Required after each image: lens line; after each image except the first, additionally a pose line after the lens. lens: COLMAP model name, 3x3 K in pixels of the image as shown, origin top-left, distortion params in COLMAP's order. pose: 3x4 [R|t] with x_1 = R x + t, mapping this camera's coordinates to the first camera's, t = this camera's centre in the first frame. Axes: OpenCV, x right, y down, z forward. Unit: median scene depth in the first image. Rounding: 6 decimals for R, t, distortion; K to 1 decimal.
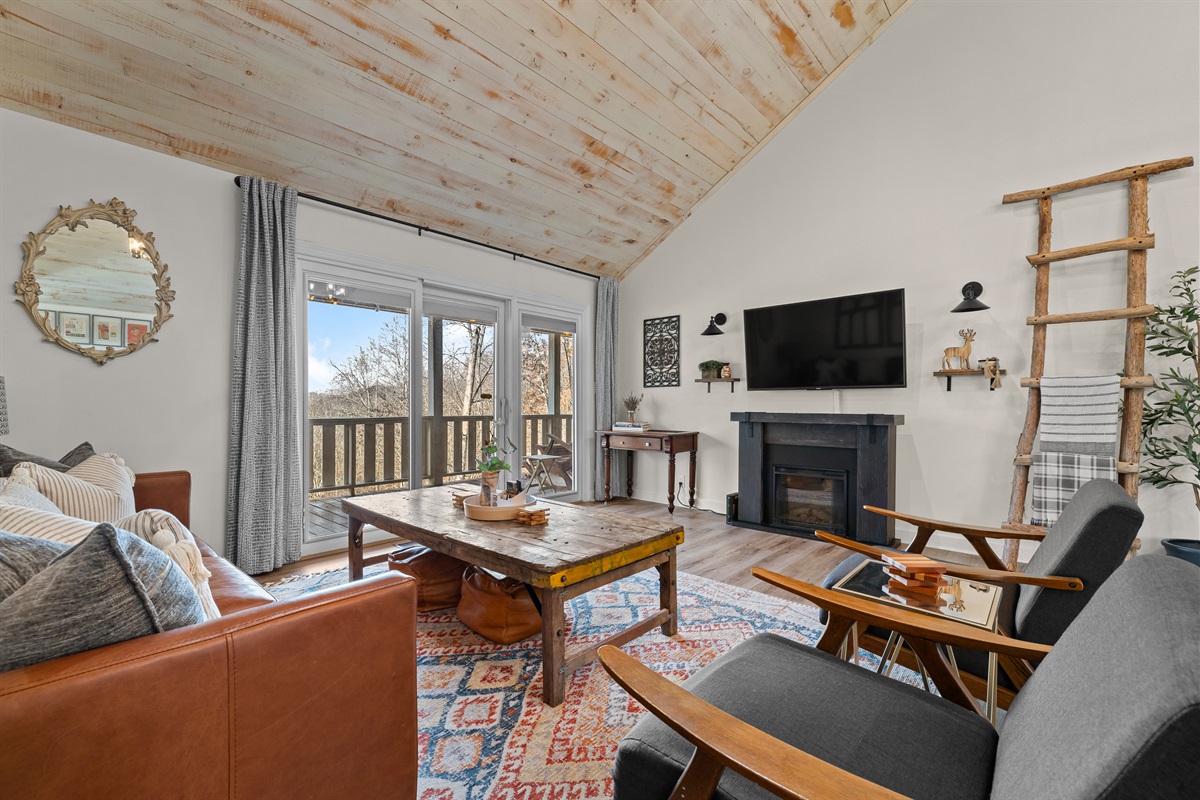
lens RADIAL K [[502.7, 0, 596.9], [0, 502.7, 408.0], [0, 0, 1]] dist [-0.001624, 0.000692]
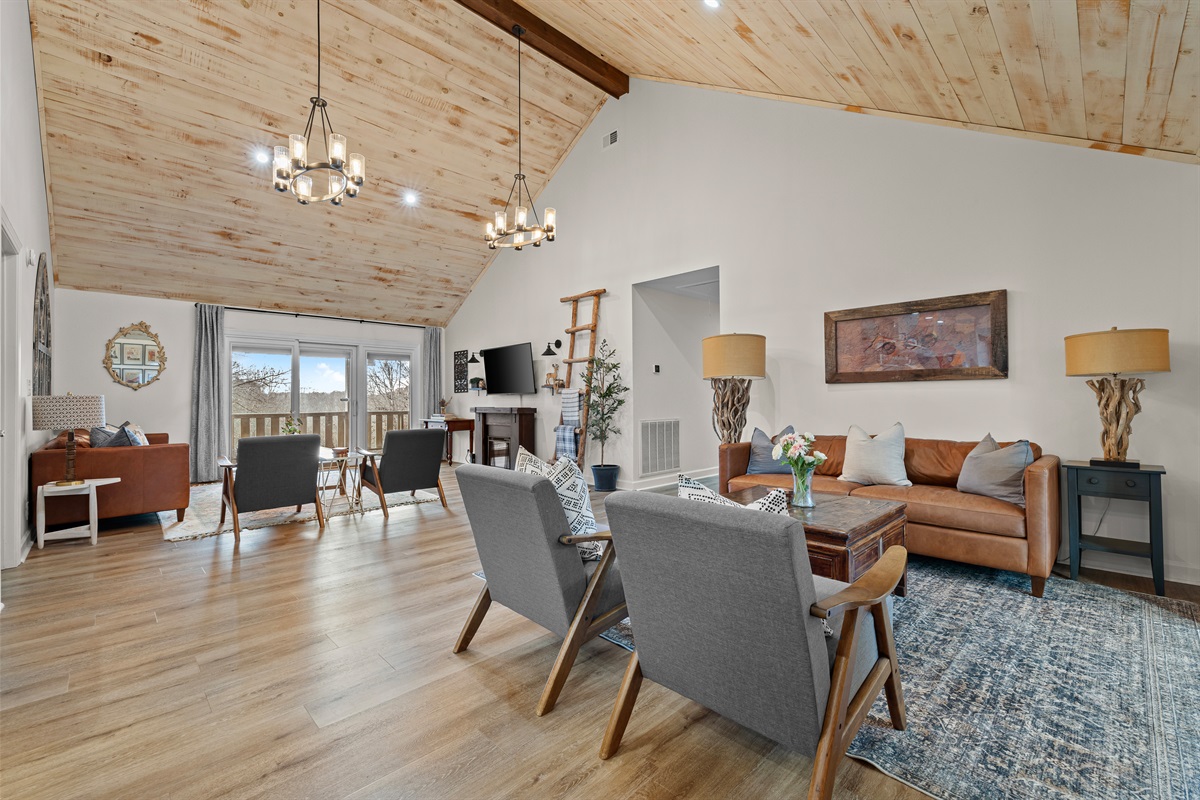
lens RADIAL K [[502.7, 0, 599.7], [0, 502.7, 395.5], [0, 0, 1]] dist [-0.001624, 0.000692]
pose [[0.997933, -0.010474, -0.063403, 0.994460], [0.009402, 0.999808, -0.017188, 0.001467], [0.063571, 0.016557, 0.997840, -0.906796]]
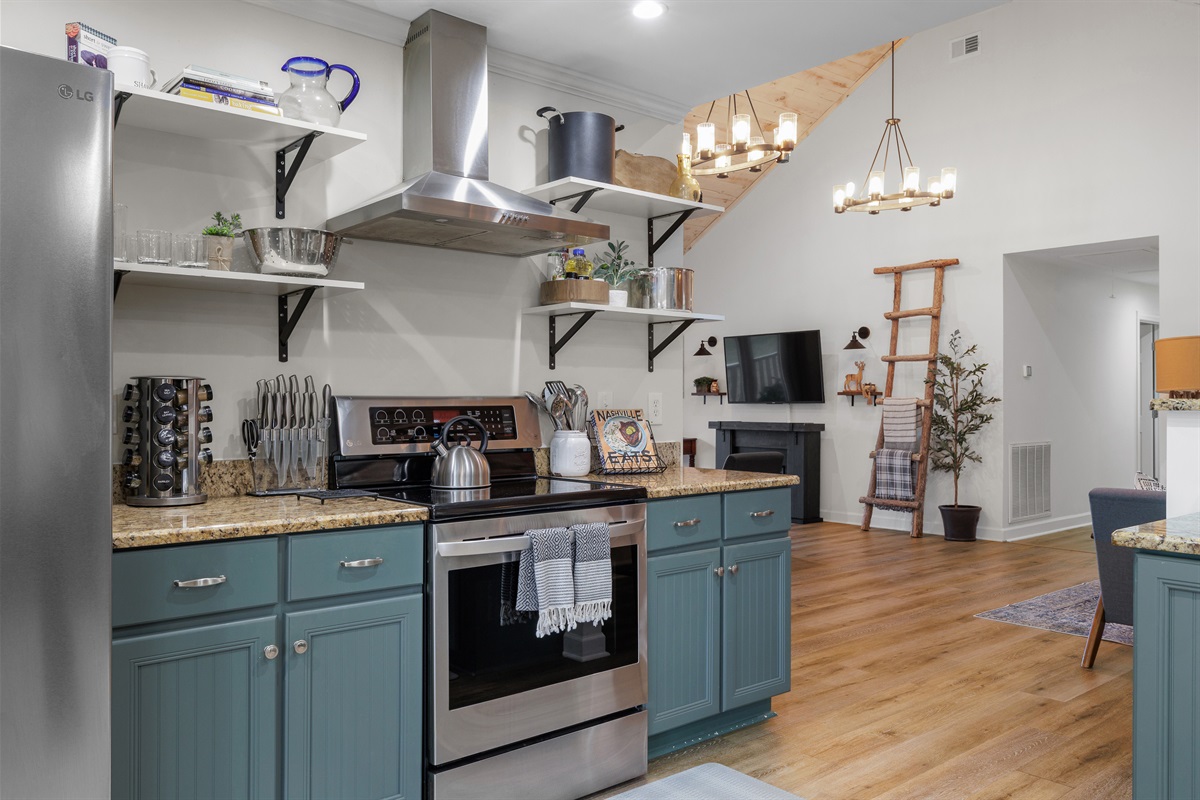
lens RADIAL K [[917.1, 0, 598.0], [0, 917.1, 402.2], [0, 0, 1]] dist [0.001227, 0.010454]
pose [[0.991051, -0.001550, -0.133472, 0.350256], [0.000551, 0.999972, -0.007523, -0.026154], [0.133480, 0.007382, 0.991024, -1.514211]]
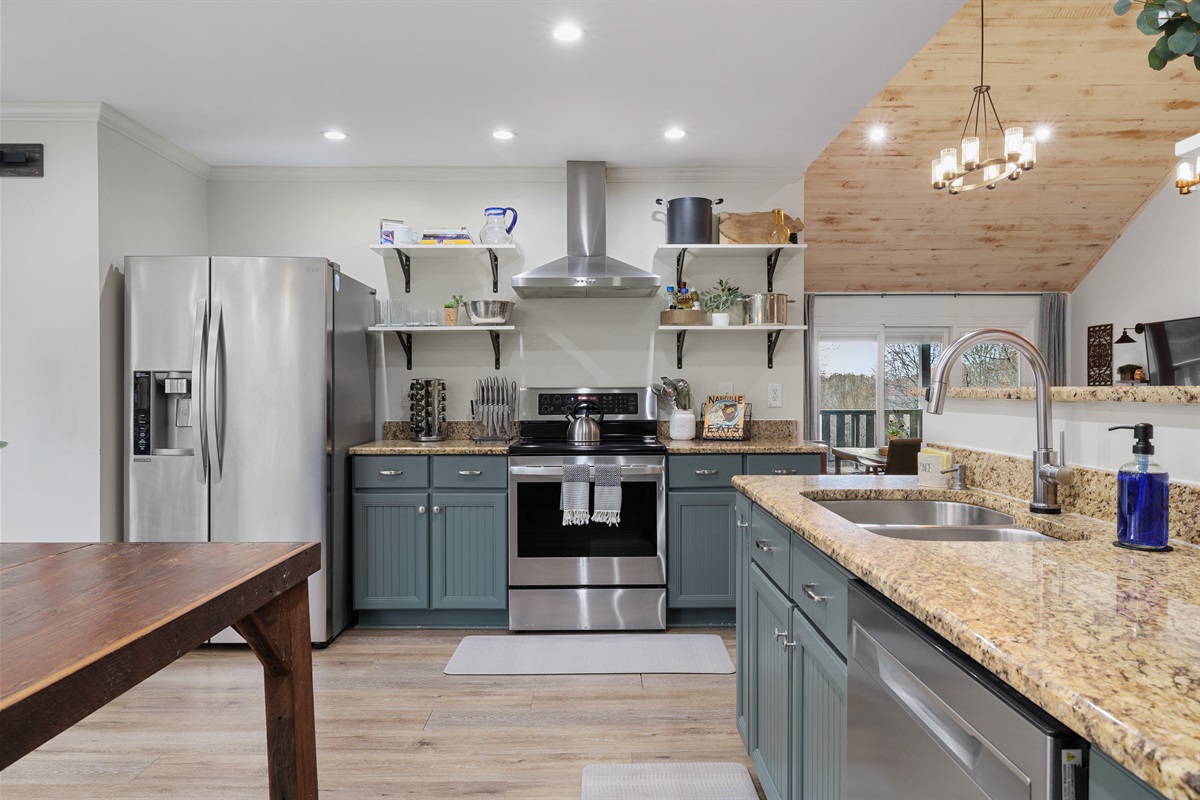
lens RADIAL K [[795.1, 0, 603.0], [0, 795.1, 397.1], [0, 0, 1]] dist [-0.002973, 0.006369]
pose [[0.673198, 0.002925, -0.739457, 1.009372], [-0.002411, 0.999996, 0.001760, -0.025308], [0.739459, 0.000598, 0.673202, -1.501510]]
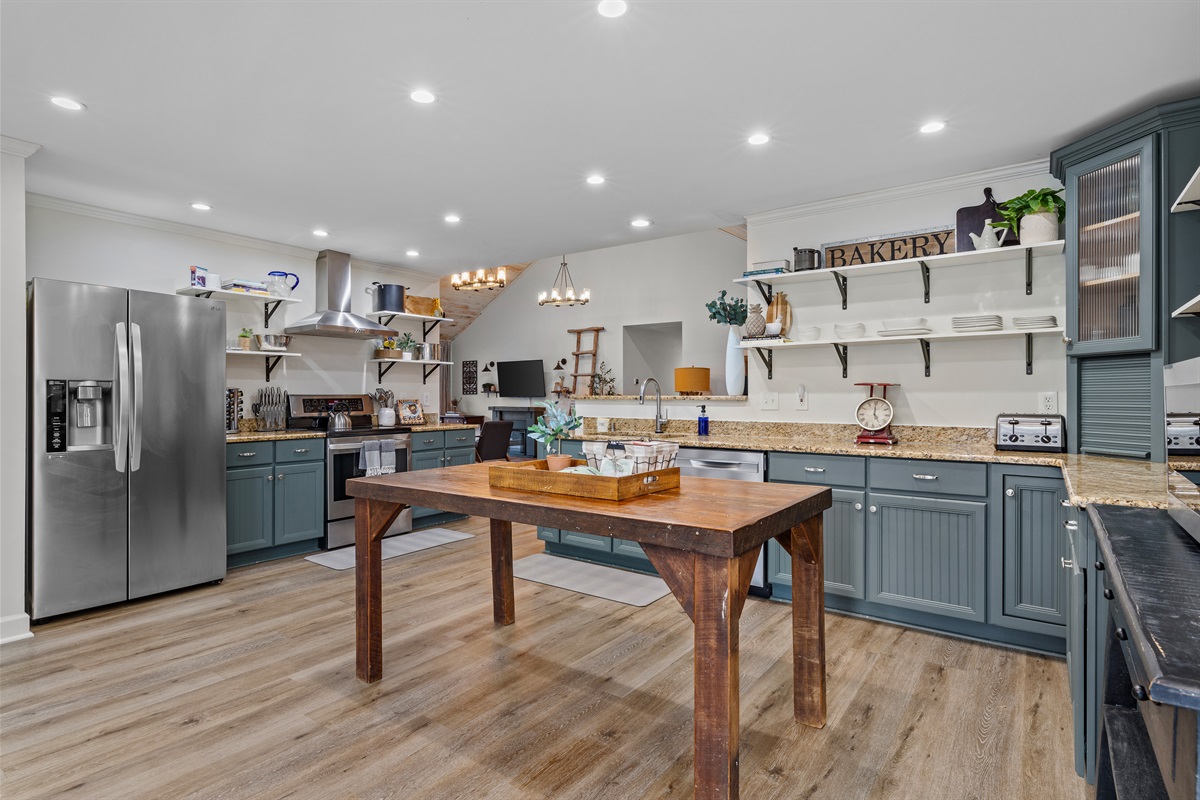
lens RADIAL K [[602.2, 0, 598.3], [0, 602.2, 395.8], [0, 0, 1]] dist [0.000442, -0.002247]
pose [[0.994987, -0.002233, 0.099977, 0.584427], [0.003015, 0.999966, -0.007674, -0.022255], [-0.099957, 0.007937, 0.994960, -2.193309]]
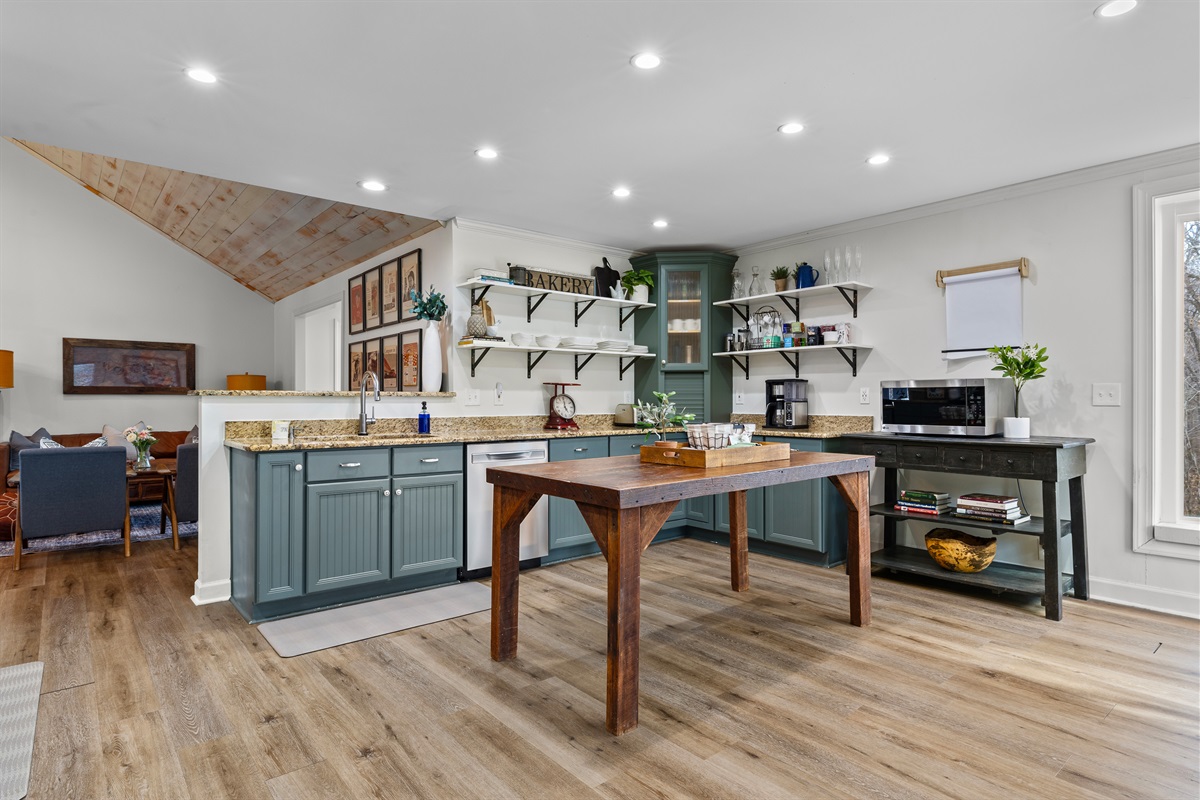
lens RADIAL K [[643.4, 0, 593.3], [0, 643.4, 397.8], [0, 0, 1]] dist [-0.004046, -0.000408]
pose [[0.147915, -0.001477, 0.988999, -0.216177], [0.008542, 0.999963, 0.000216, -0.017067], [-0.988963, 0.008416, 0.147923, -1.540155]]
